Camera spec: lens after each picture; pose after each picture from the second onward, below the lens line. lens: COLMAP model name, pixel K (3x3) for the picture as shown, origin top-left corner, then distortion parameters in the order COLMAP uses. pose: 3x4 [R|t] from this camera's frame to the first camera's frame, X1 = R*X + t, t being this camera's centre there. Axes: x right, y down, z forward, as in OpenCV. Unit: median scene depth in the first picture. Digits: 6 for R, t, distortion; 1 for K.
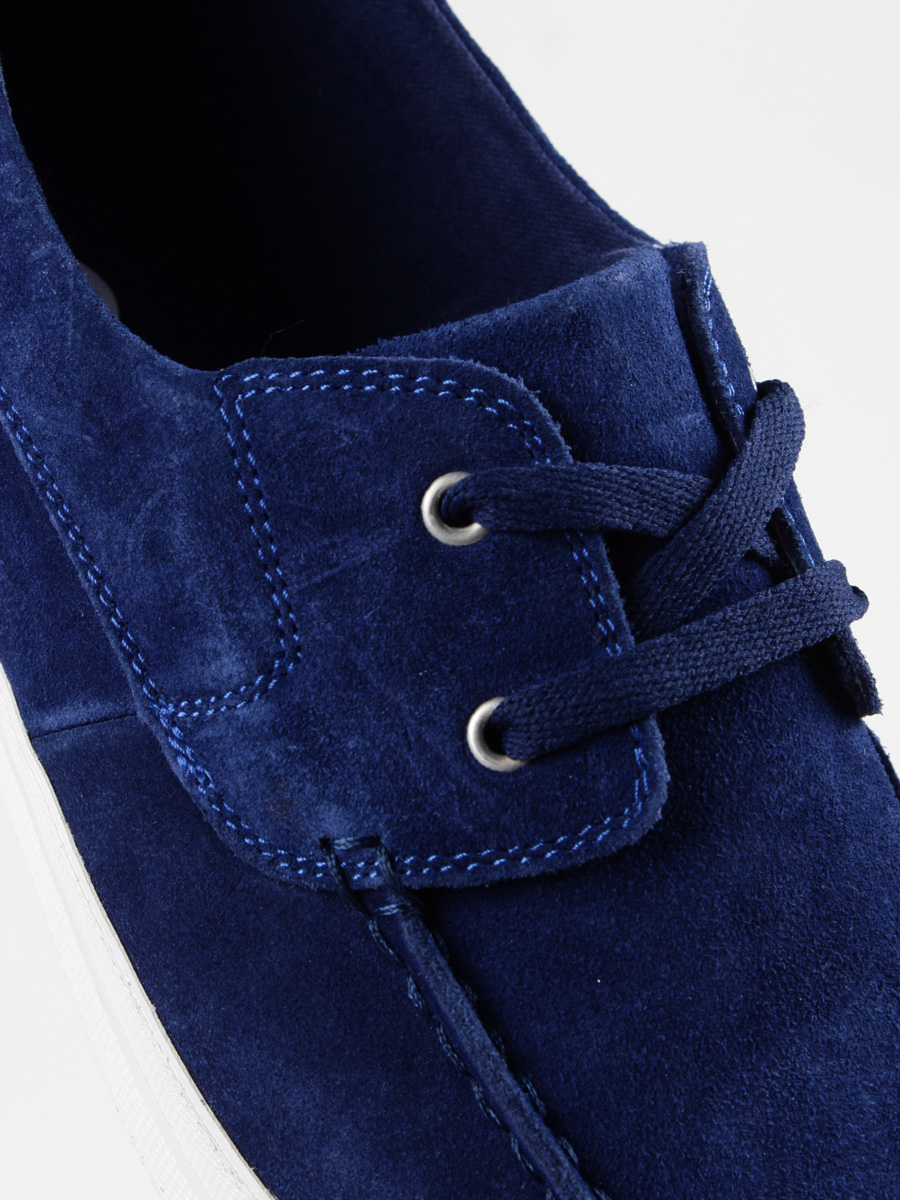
lens RADIAL K [[2932.9, 0, 452.8], [0, 2932.9, 598.0], [0, 0, 1]] dist [0.269977, 0.000000]
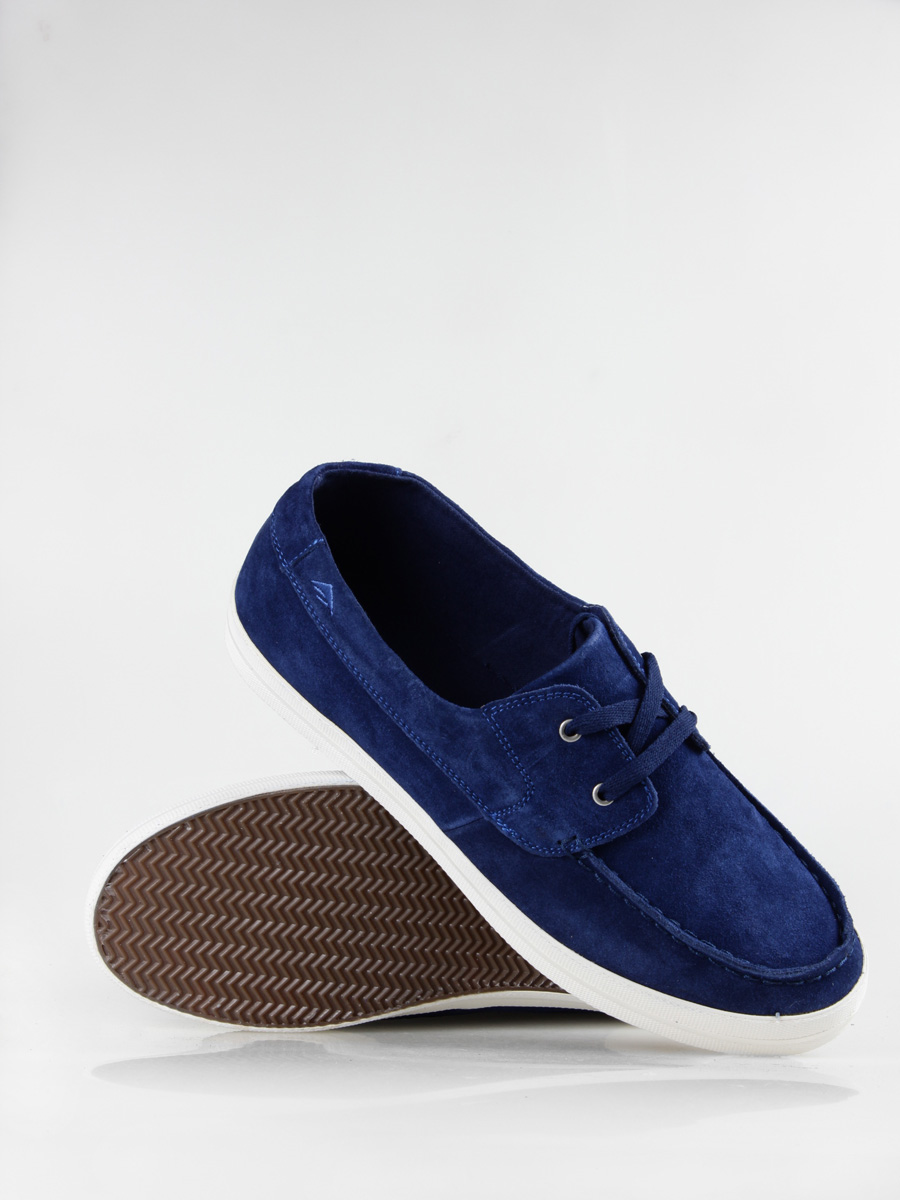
lens RADIAL K [[2932.9, 0, 449.3], [0, 2932.9, 600.8], [0, 0, 1]] dist [0.269977, 0.000000]
pose [[0.951024, -0.286341, 0.116454, -0.447874], [0.270964, 0.953532, 0.131740, -0.611891], [-0.148765, -0.093733, 0.984420, -2.074454]]
